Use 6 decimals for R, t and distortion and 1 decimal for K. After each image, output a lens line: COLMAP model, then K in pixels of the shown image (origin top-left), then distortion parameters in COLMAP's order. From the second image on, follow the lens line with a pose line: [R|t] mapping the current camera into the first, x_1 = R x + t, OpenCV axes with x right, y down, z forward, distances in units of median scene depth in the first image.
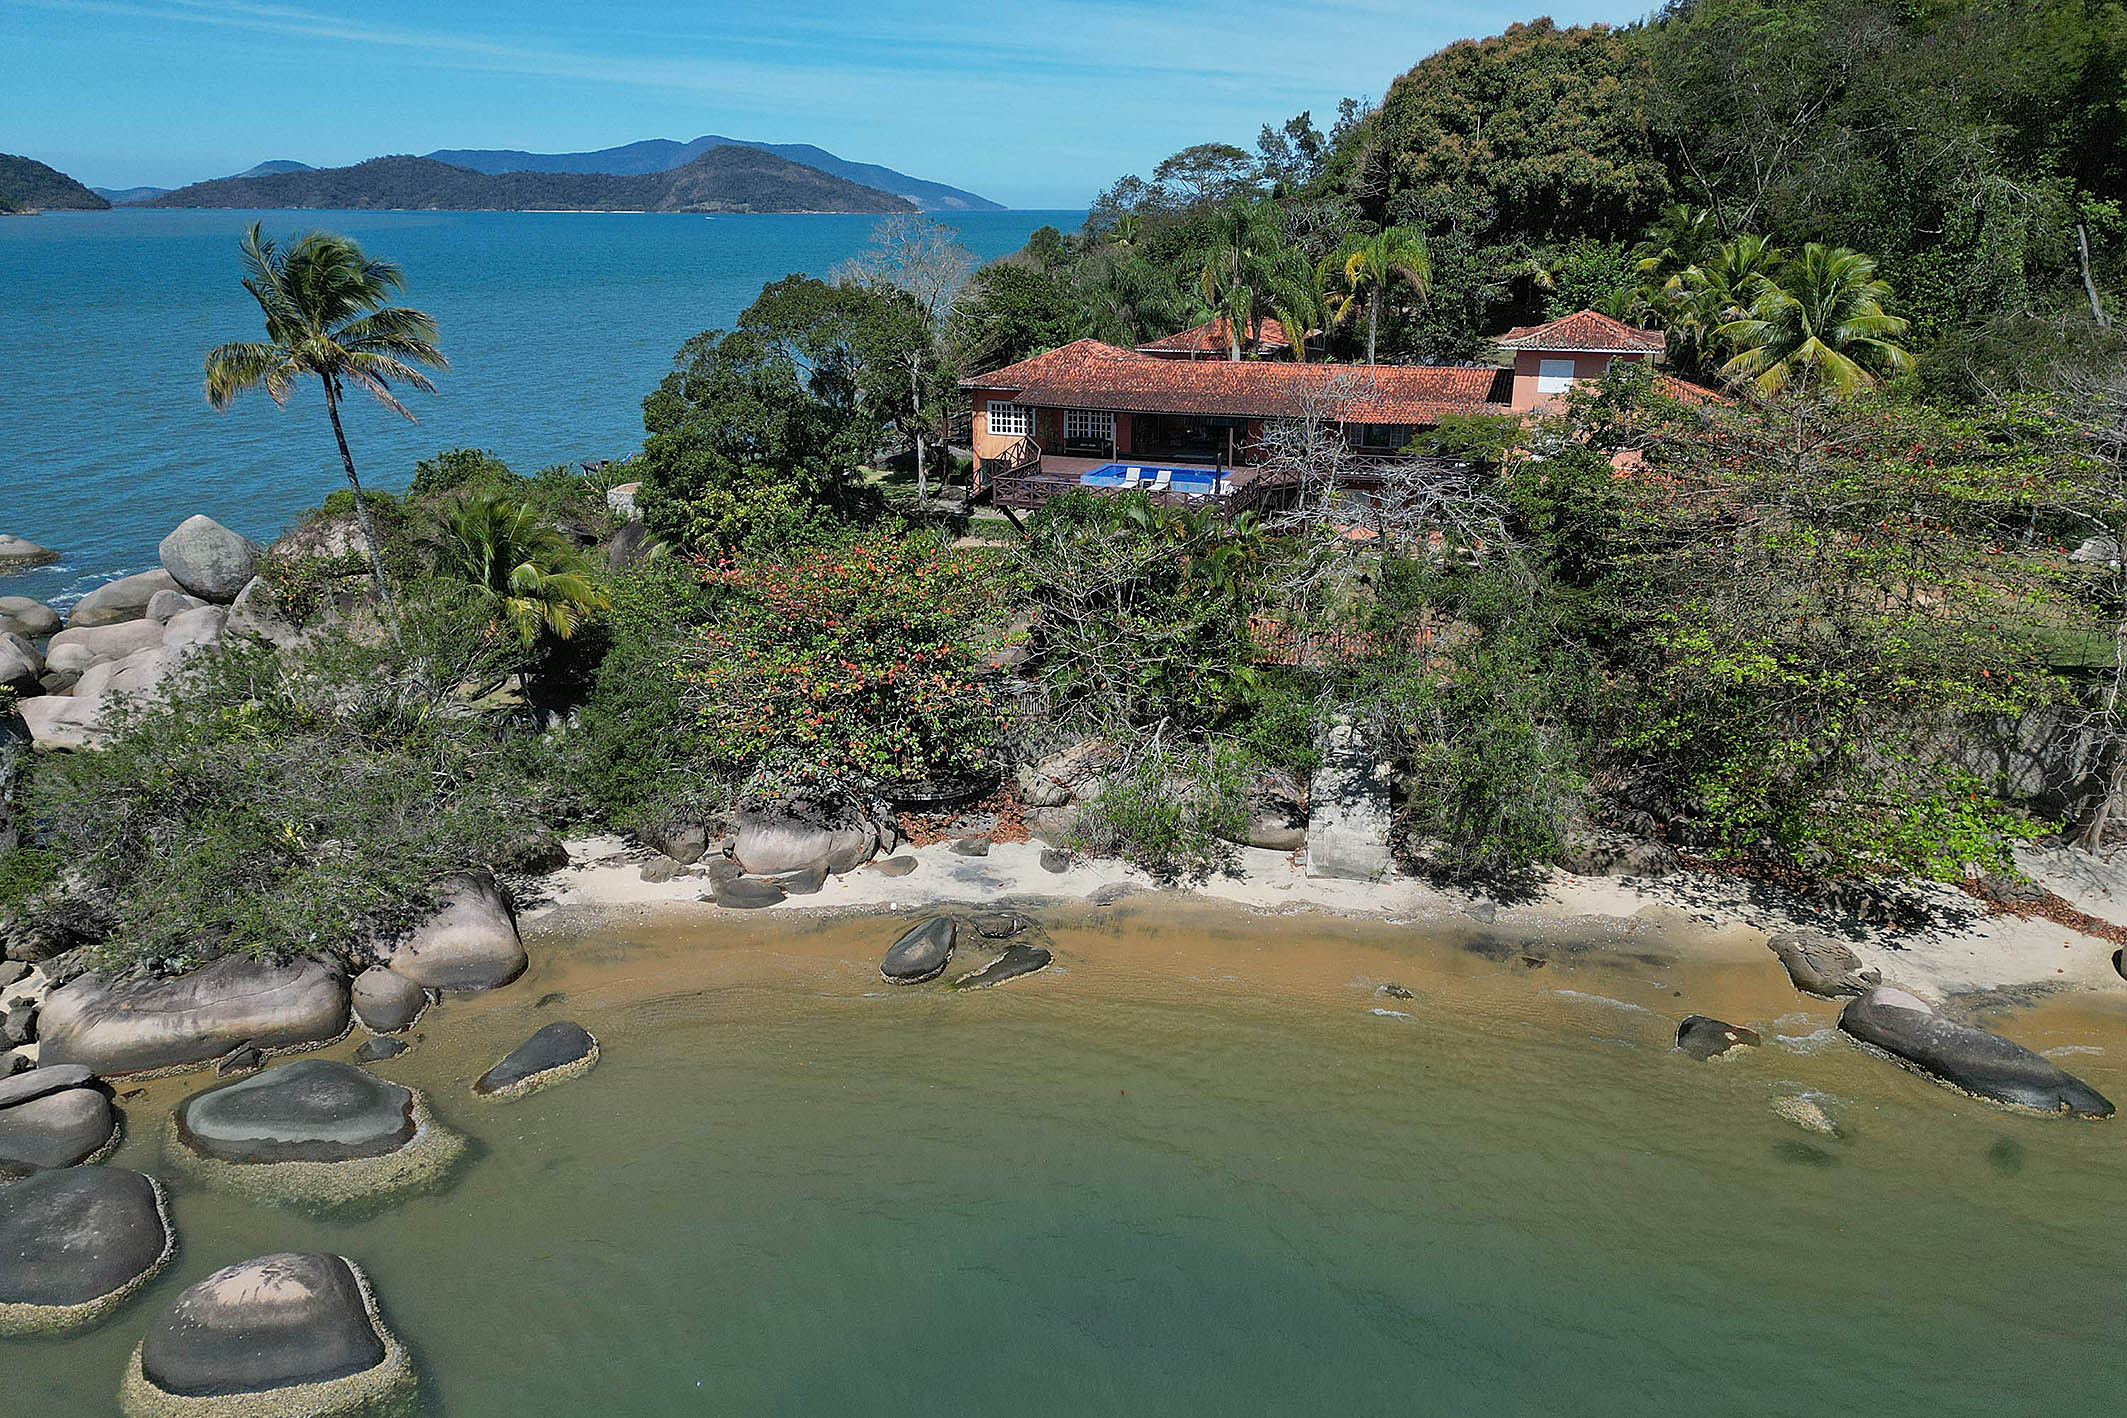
lens RADIAL K [[1433.4, 0, 1063.5], [0, 1433.4, 709.0], [0, 0, 1]] dist [0.040473, -0.004042]
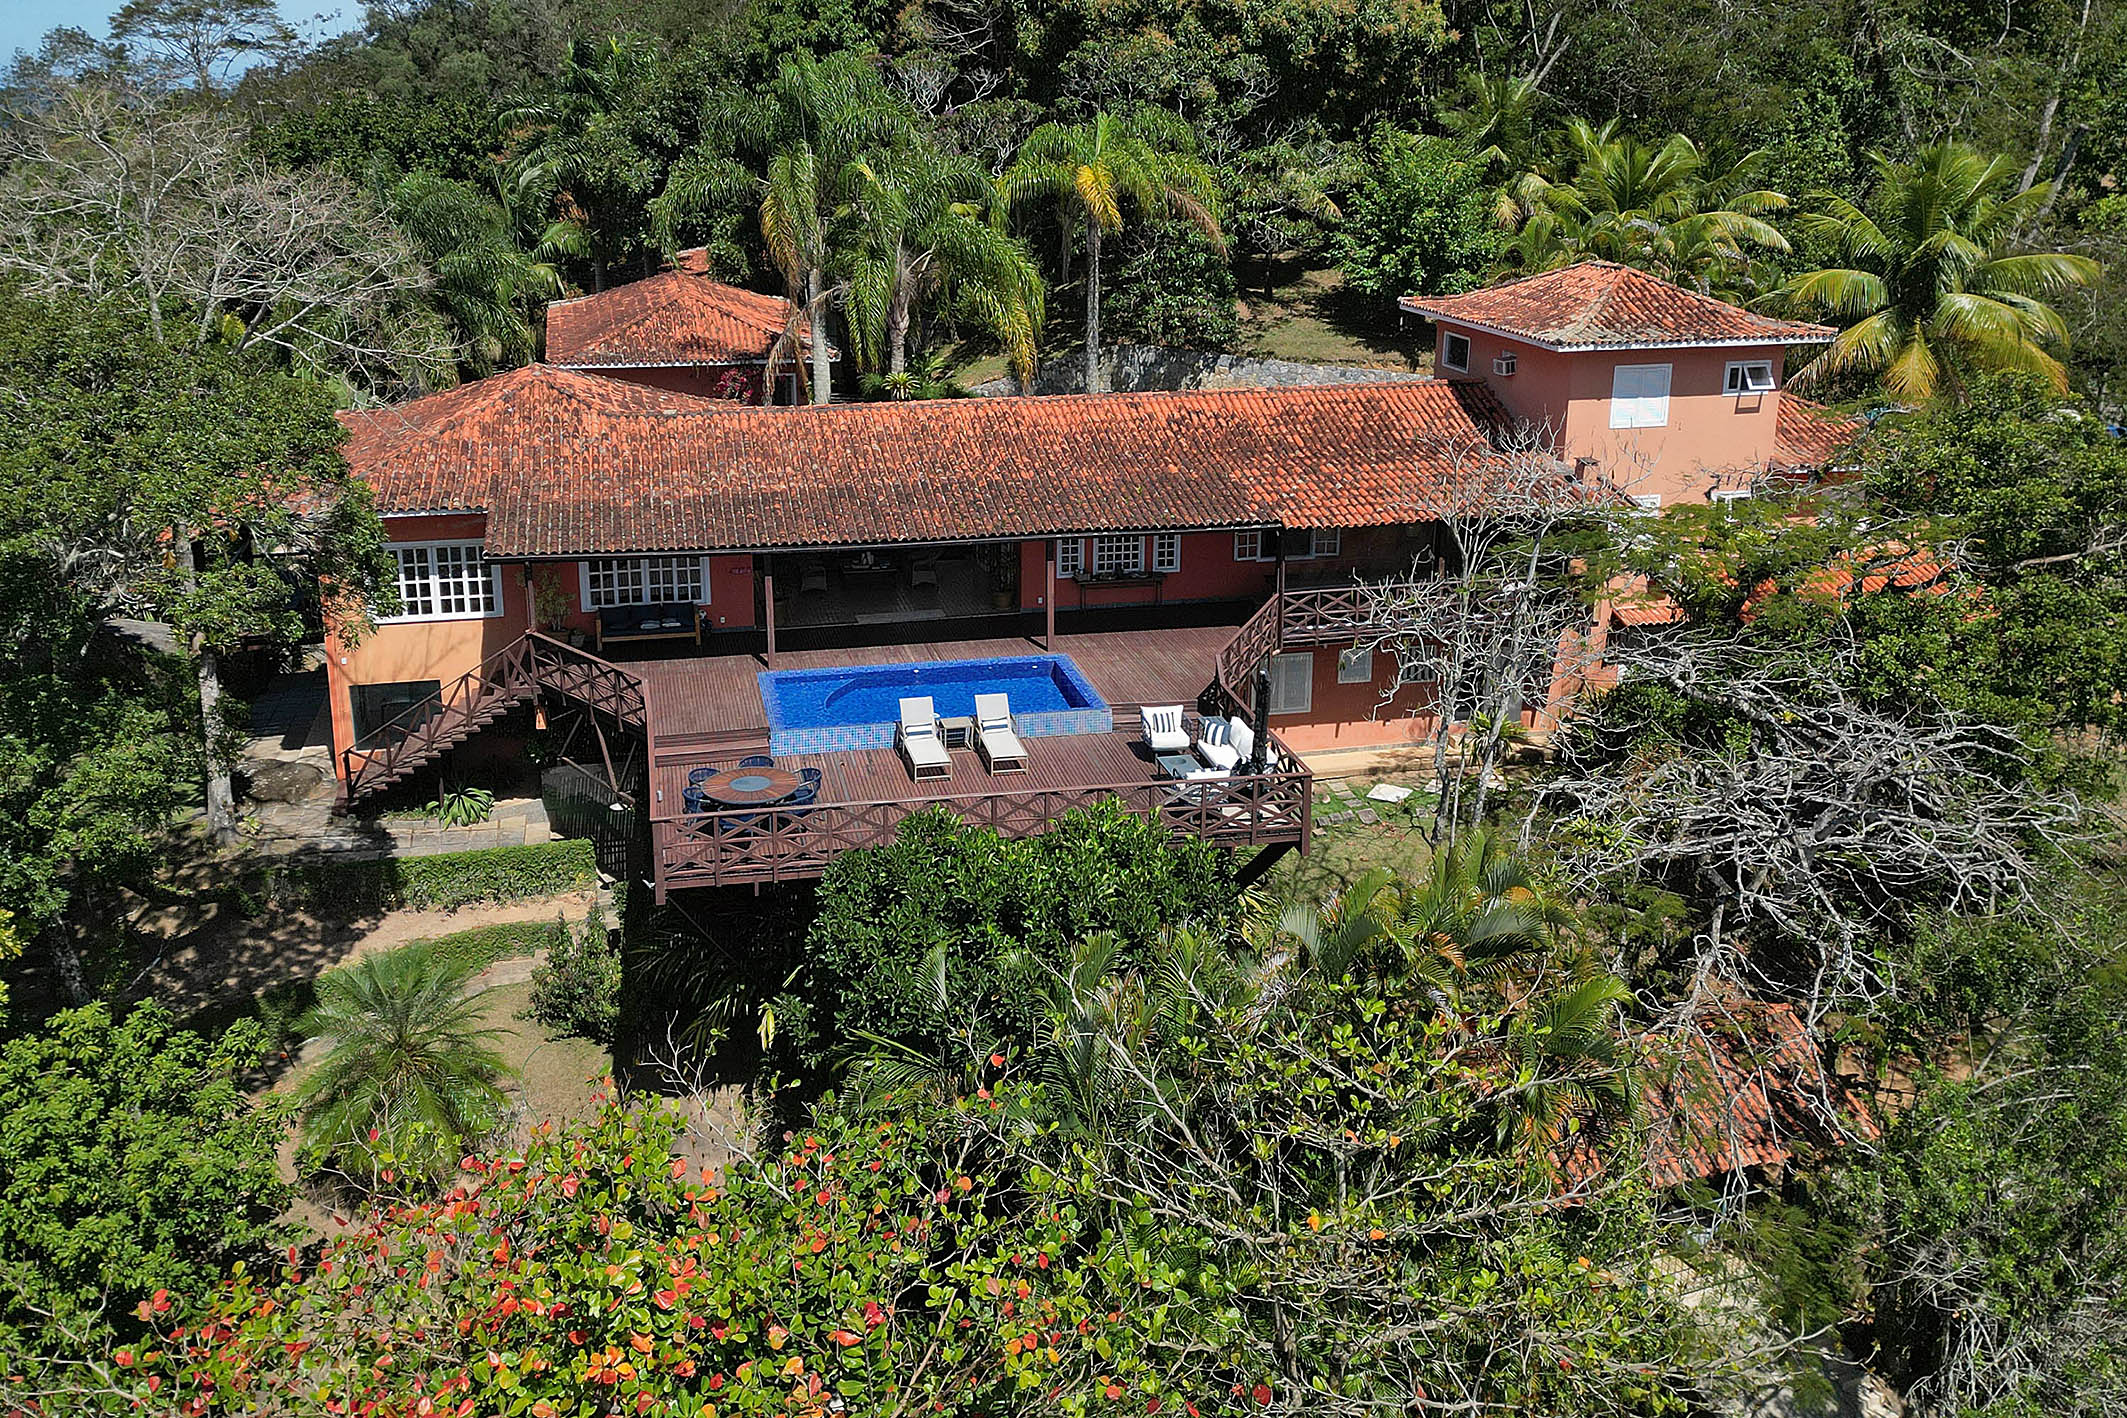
lens RADIAL K [[1820.3, 0, 1059.2], [0, 1820.3, 683.7], [0, 0, 1]] dist [0.091994, -0.110993]
pose [[0.841547, -0.163955, 0.514701, -0.229963], [0.176155, 0.984034, 0.025441, -0.227689], [-0.510654, 0.069257, 0.856992, 0.688418]]
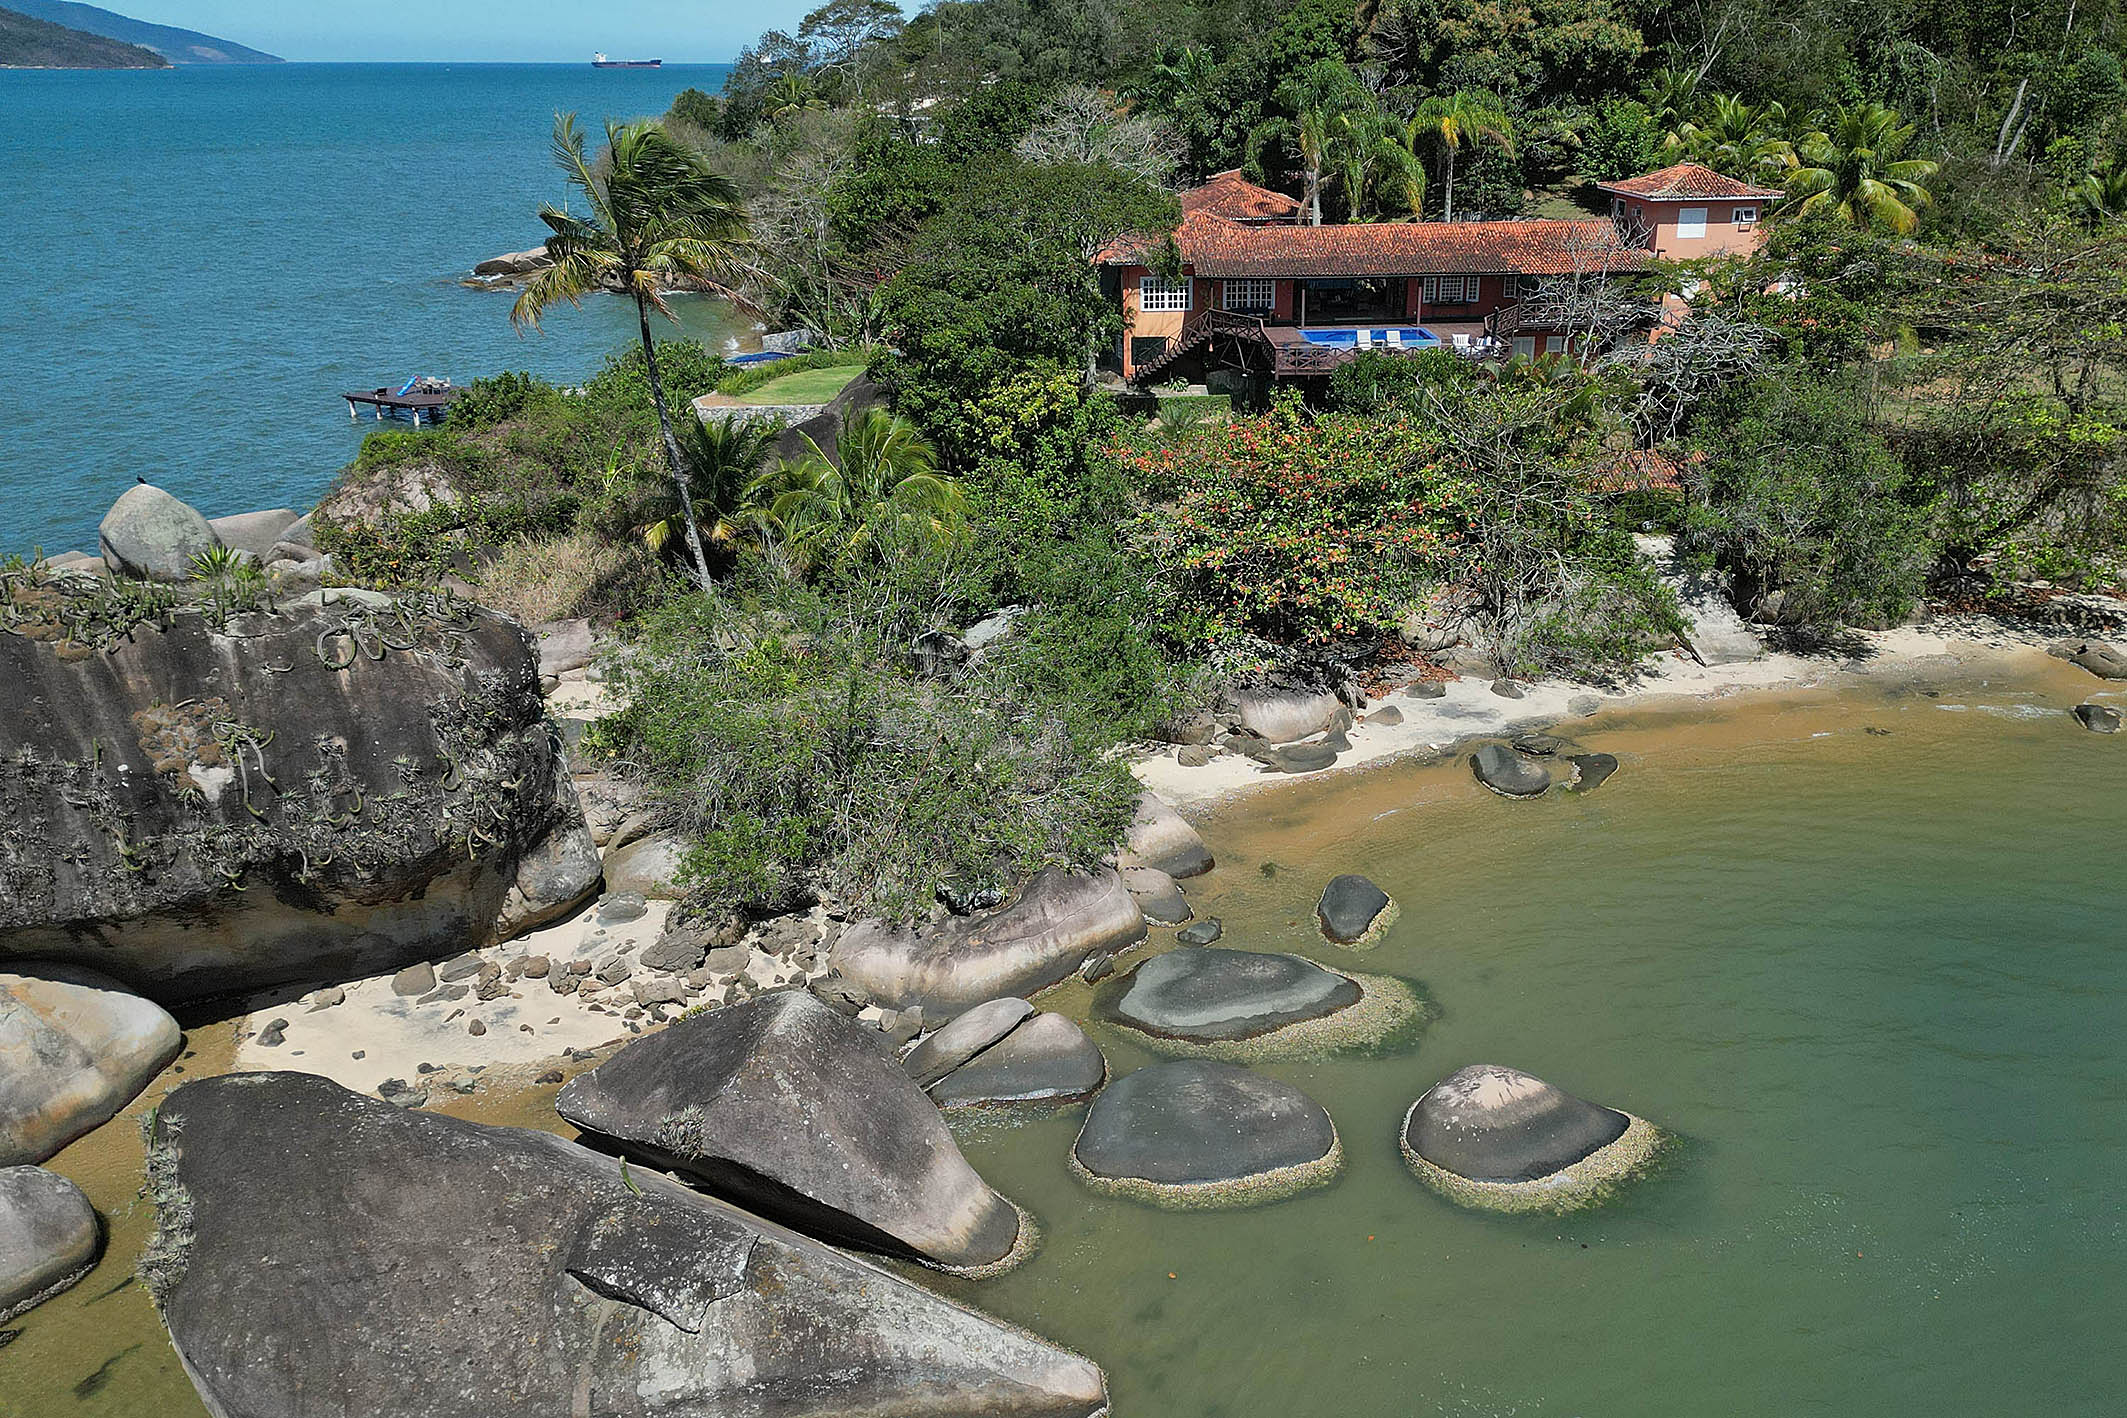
lens RADIAL K [[1555.6, 0, 1206.6], [0, 1555.6, 704.3], [0, 0, 1]] dist [0.038415, -0.000359]
pose [[0.912007, -0.159087, 0.378067, -0.669573], [0.138999, 0.987053, 0.080038, -0.009162], [-0.385905, -0.020444, 0.922312, -0.003370]]
